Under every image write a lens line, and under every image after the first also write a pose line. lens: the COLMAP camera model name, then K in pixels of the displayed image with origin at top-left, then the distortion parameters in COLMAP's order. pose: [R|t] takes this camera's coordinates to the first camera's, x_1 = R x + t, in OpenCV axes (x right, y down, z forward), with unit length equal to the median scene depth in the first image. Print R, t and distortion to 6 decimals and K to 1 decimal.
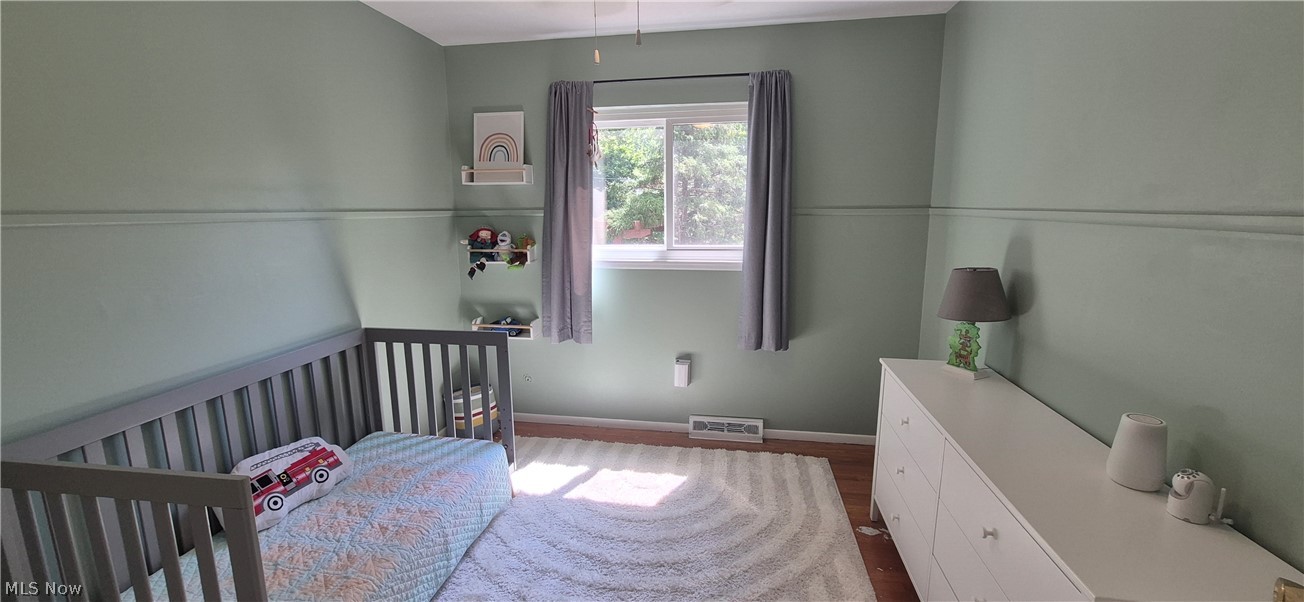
lens RADIAL K [[509.3, 0, 657.1], [0, 509.3, 300.5], [0, 0, 1]] dist [0.002575, -0.000124]
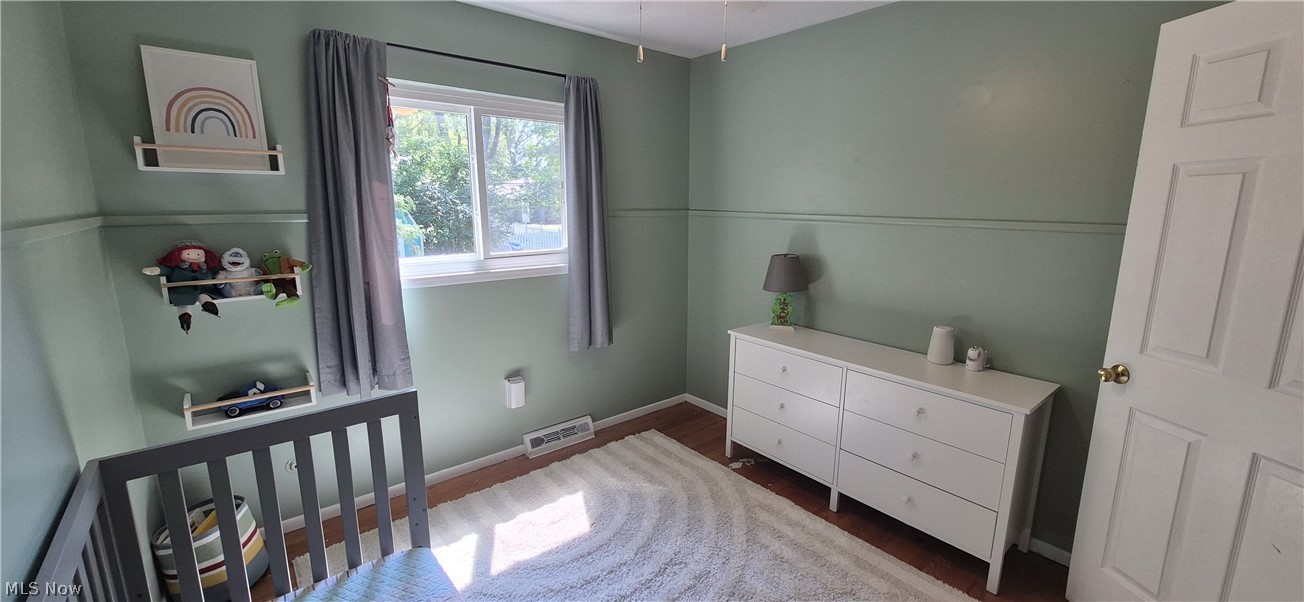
lens RADIAL K [[509.3, 0, 651.6], [0, 509.3, 300.2], [0, 0, 1]] dist [0.002575, -0.000124]
pose [[0.655396, -0.136028, 0.742935, -0.459177], [0.125417, 0.989592, 0.070551, -0.055410], [-0.744800, 0.046937, 0.665635, 0.214600]]
